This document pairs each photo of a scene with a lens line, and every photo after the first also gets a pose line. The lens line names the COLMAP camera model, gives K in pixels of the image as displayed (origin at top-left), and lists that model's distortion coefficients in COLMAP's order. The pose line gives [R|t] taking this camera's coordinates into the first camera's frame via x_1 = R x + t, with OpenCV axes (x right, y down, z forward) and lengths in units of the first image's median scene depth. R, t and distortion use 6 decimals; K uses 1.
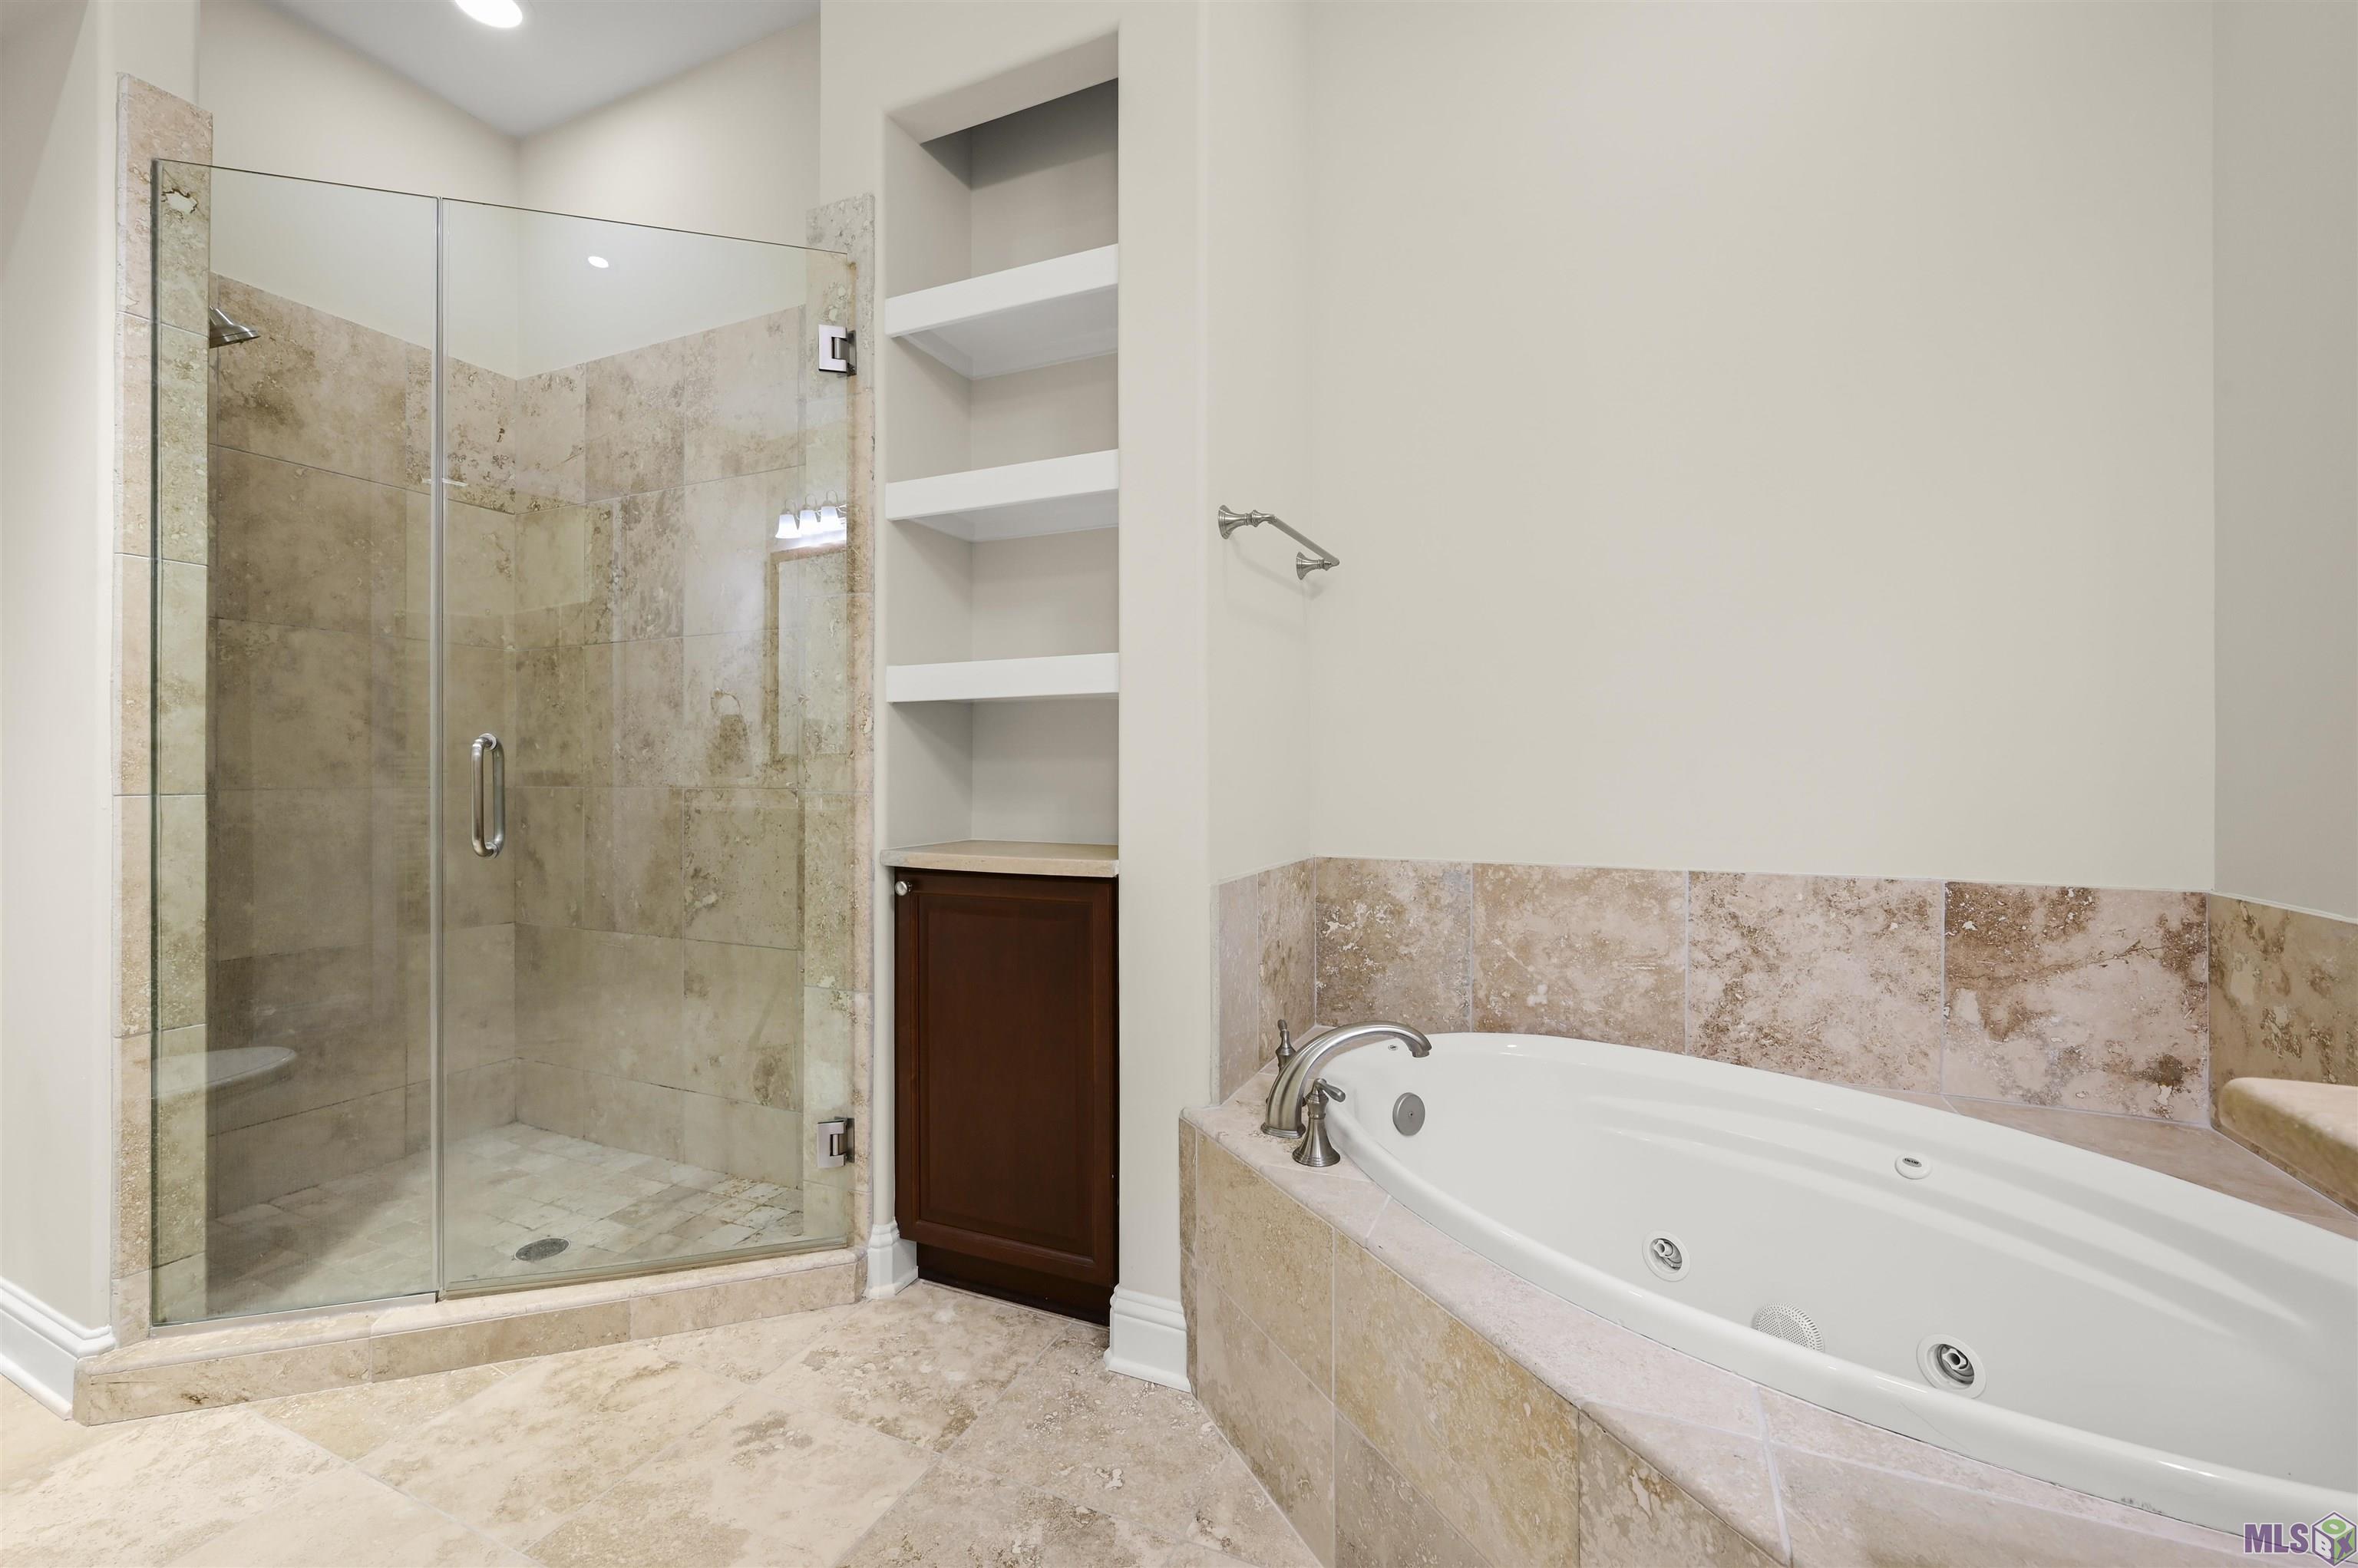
lens RADIAL K [[1006.0, 0, 1165.2], [0, 1006.0, 772.1], [0, 0, 1]] dist [-0.003355, 0.000019]
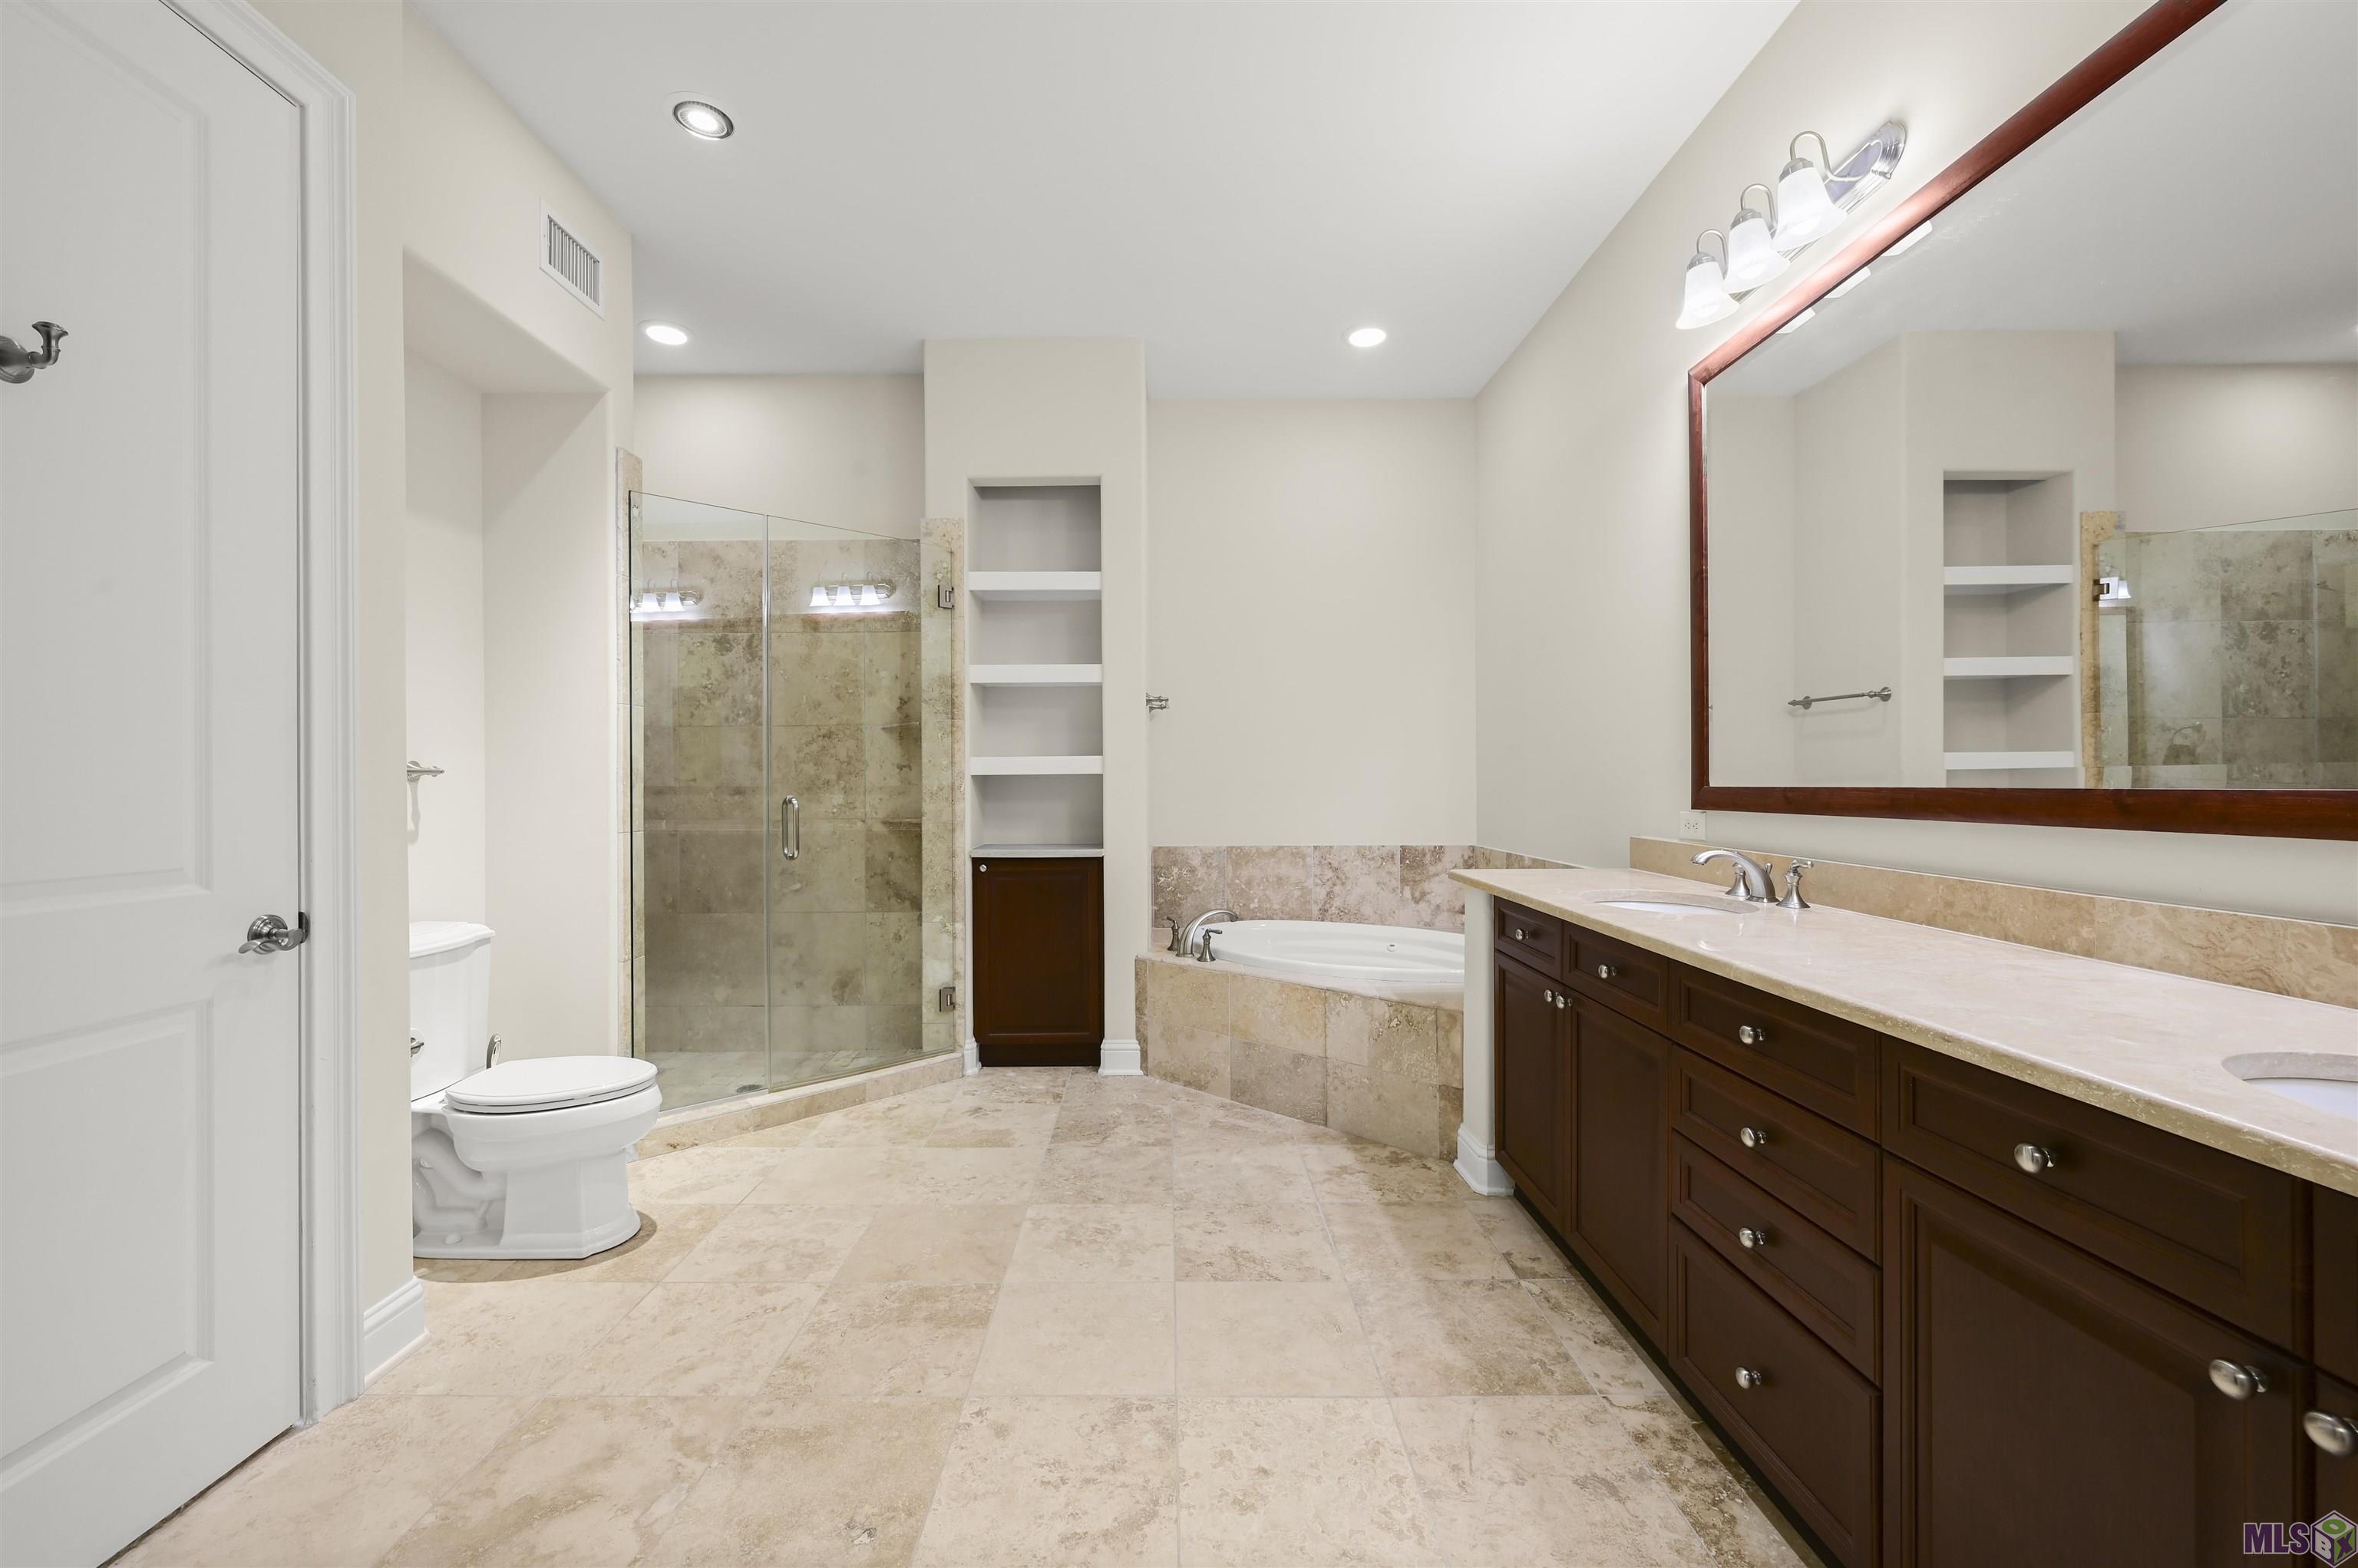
lens RADIAL K [[953.2, 0, 1178.8], [0, 953.2, 782.0], [0, 0, 1]] dist [-0.001988, -0.000238]
pose [[0.900816, -0.006193, 0.434158, -0.779913], [0.005792, 0.999981, 0.002247, -0.062584], [-0.434163, 0.000491, 0.900834, -0.939584]]
